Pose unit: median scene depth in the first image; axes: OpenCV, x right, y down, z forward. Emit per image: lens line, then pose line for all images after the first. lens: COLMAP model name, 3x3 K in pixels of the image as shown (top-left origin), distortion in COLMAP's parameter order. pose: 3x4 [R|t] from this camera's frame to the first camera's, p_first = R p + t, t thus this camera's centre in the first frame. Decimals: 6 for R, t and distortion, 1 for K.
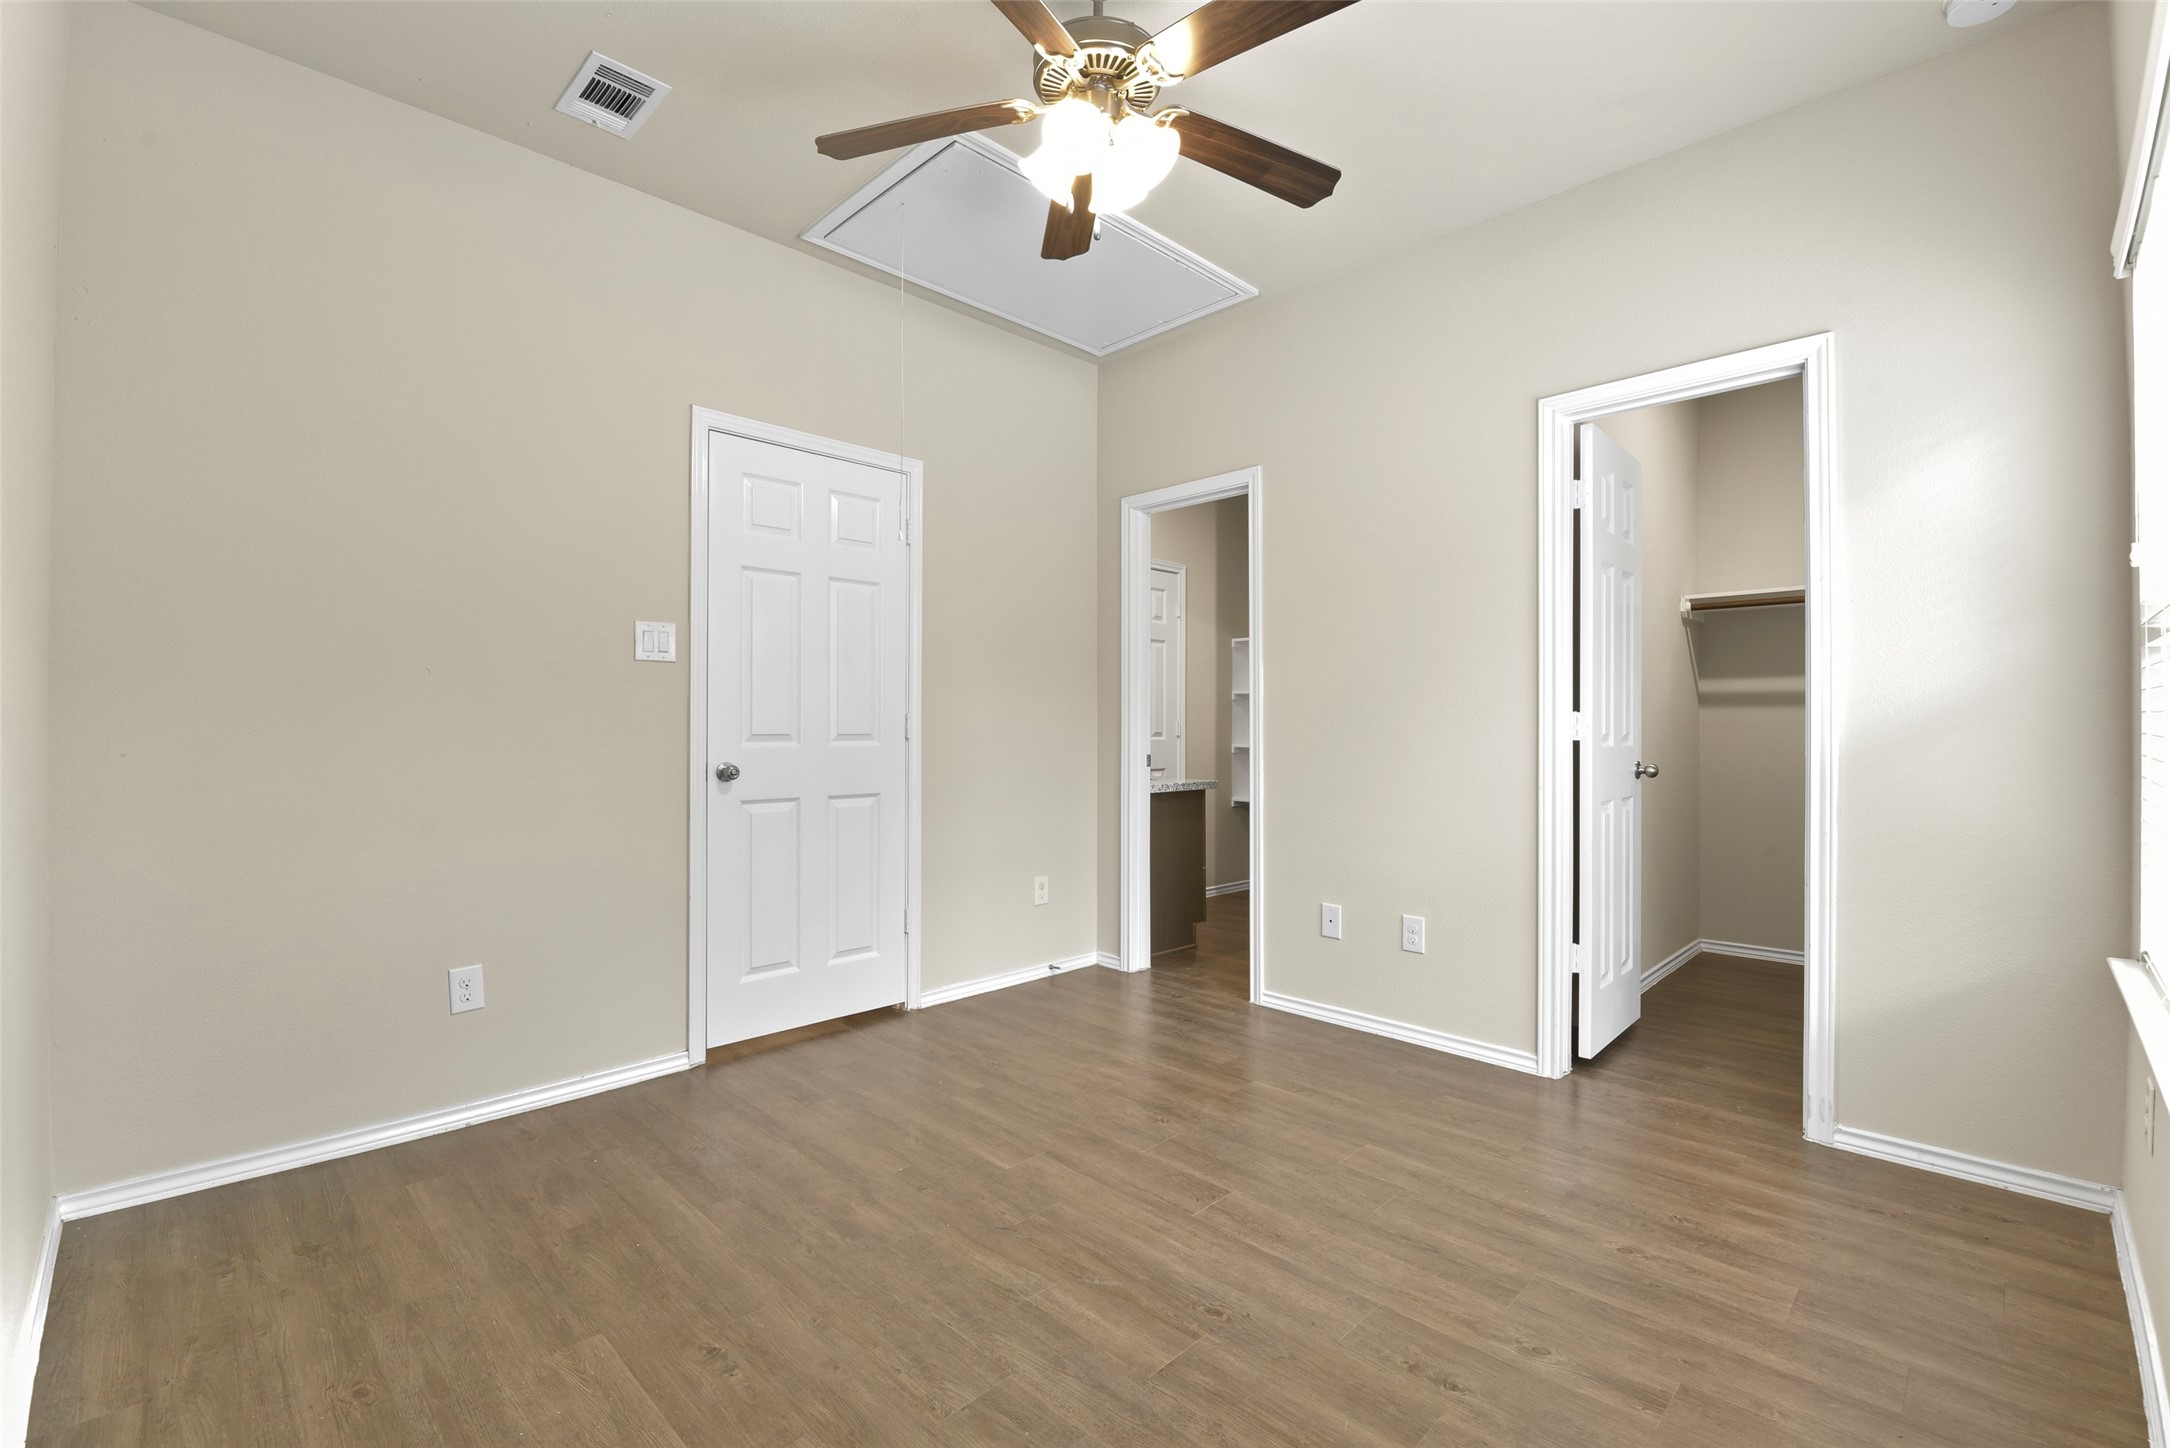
lens RADIAL K [[940.4, 0, 1087.9], [0, 940.4, 722.3], [0, 0, 1]] dist [-0.003101, -0.009095]
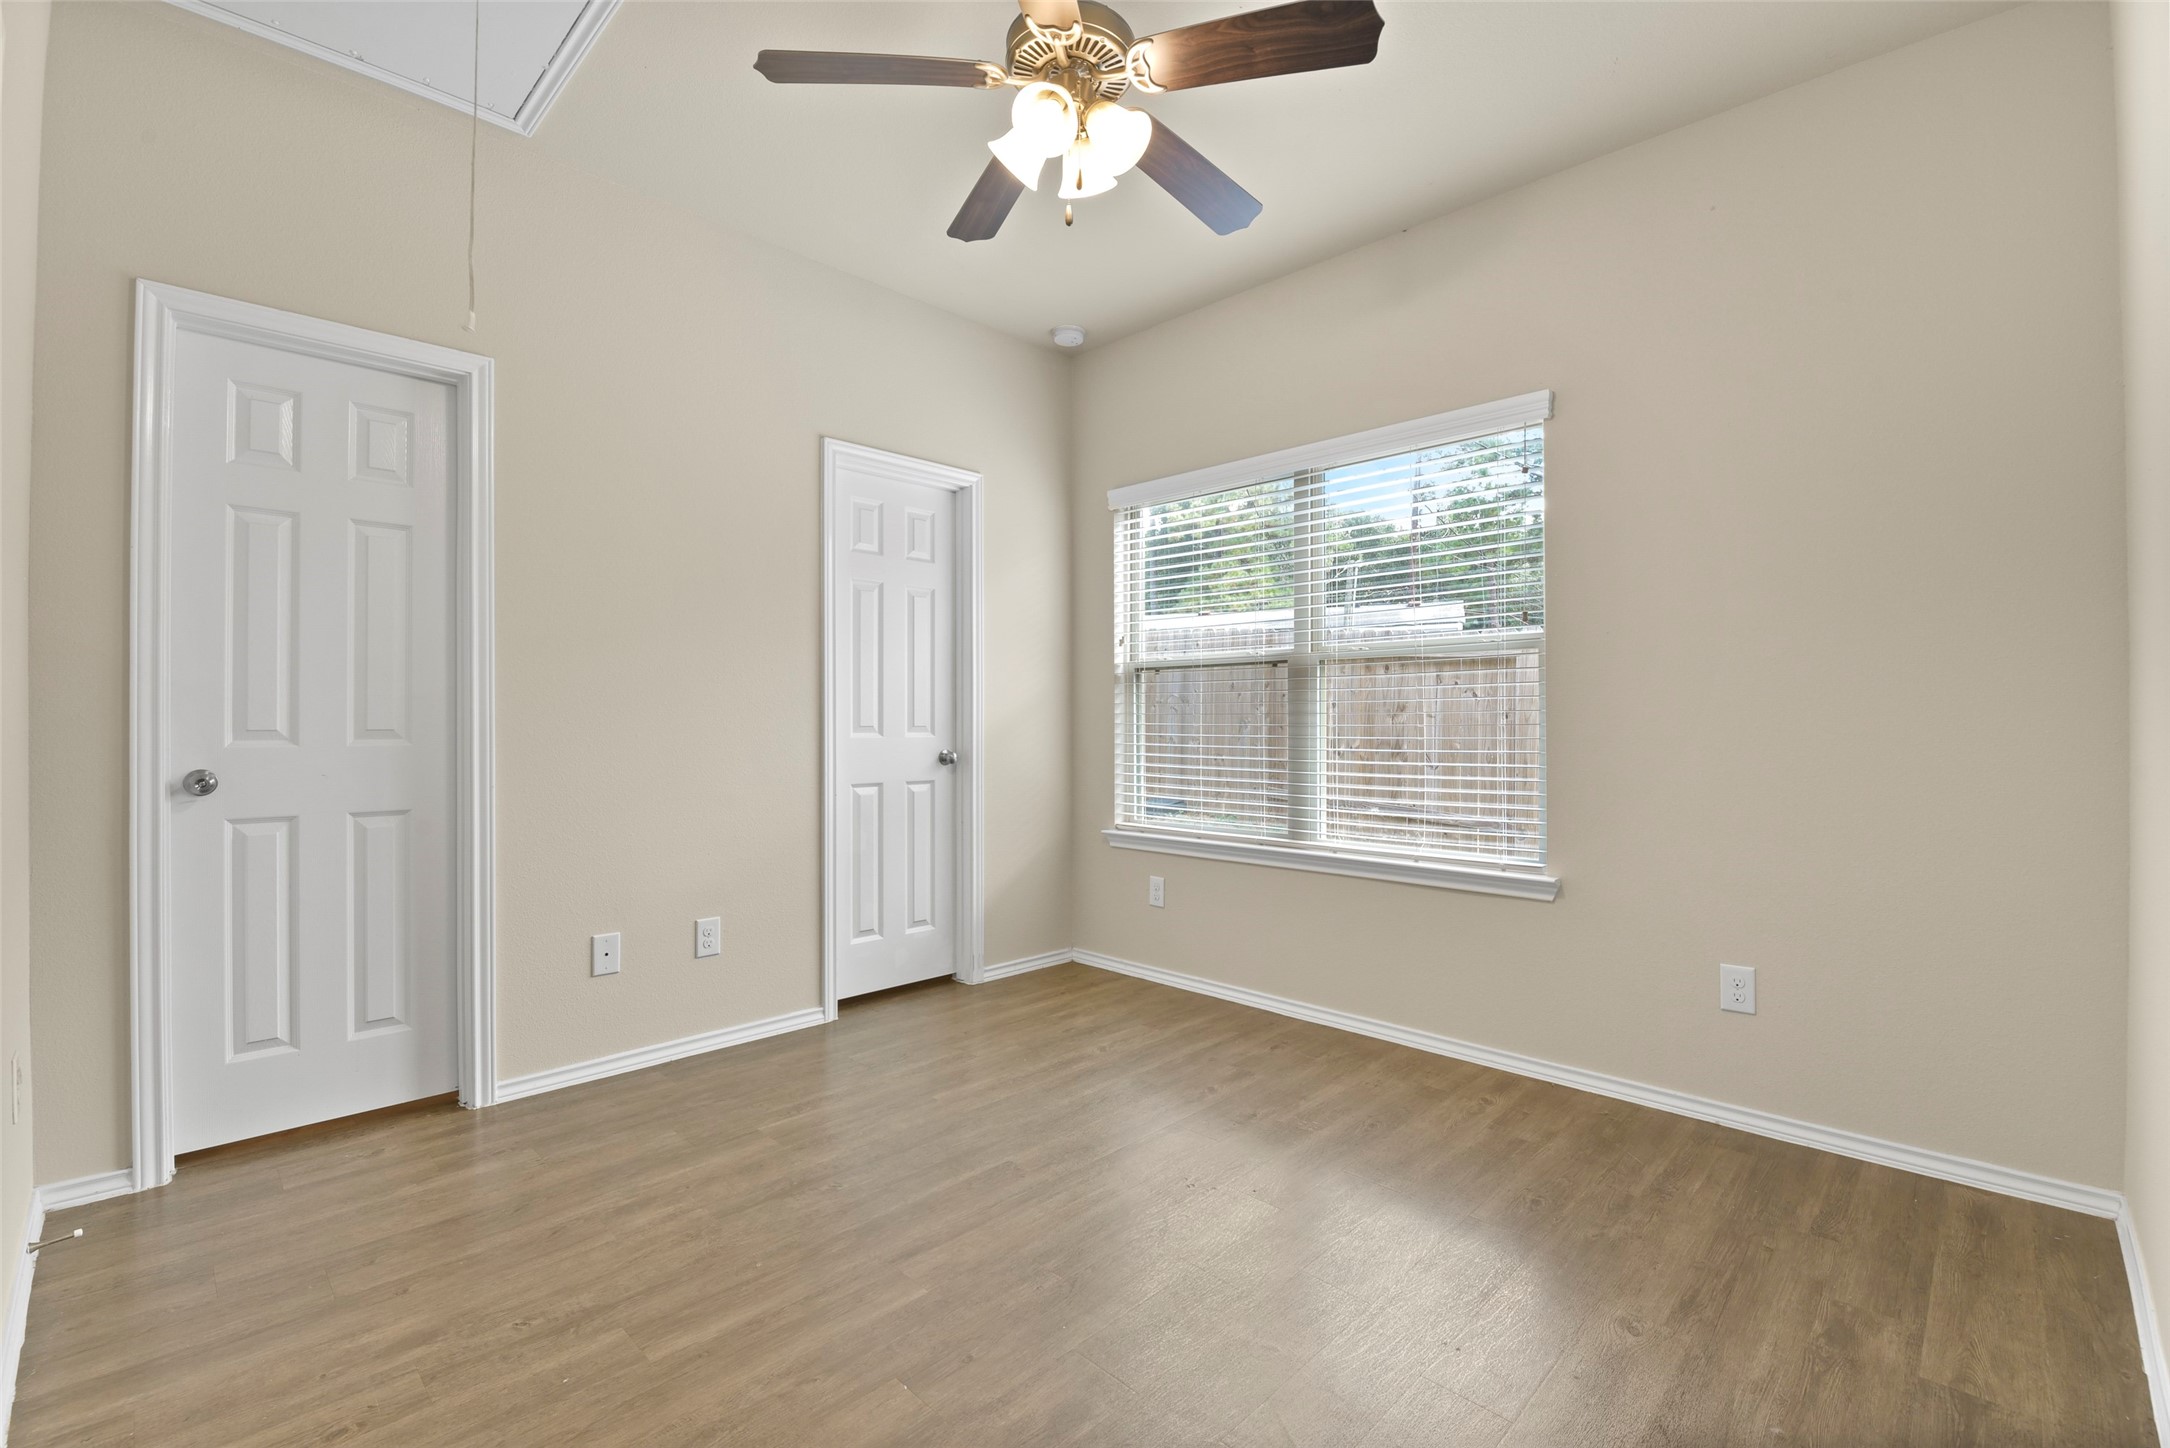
lens RADIAL K [[940.4, 0, 1087.9], [0, 940.4, 722.3], [0, 0, 1]] dist [-0.003101, -0.009095]
pose [[-0.013712, -0.004348, 0.999897, -0.765268], [-0.012353, 0.999915, 0.004178, -0.004015], [-0.999830, -0.012295, -0.013765, 0.777341]]
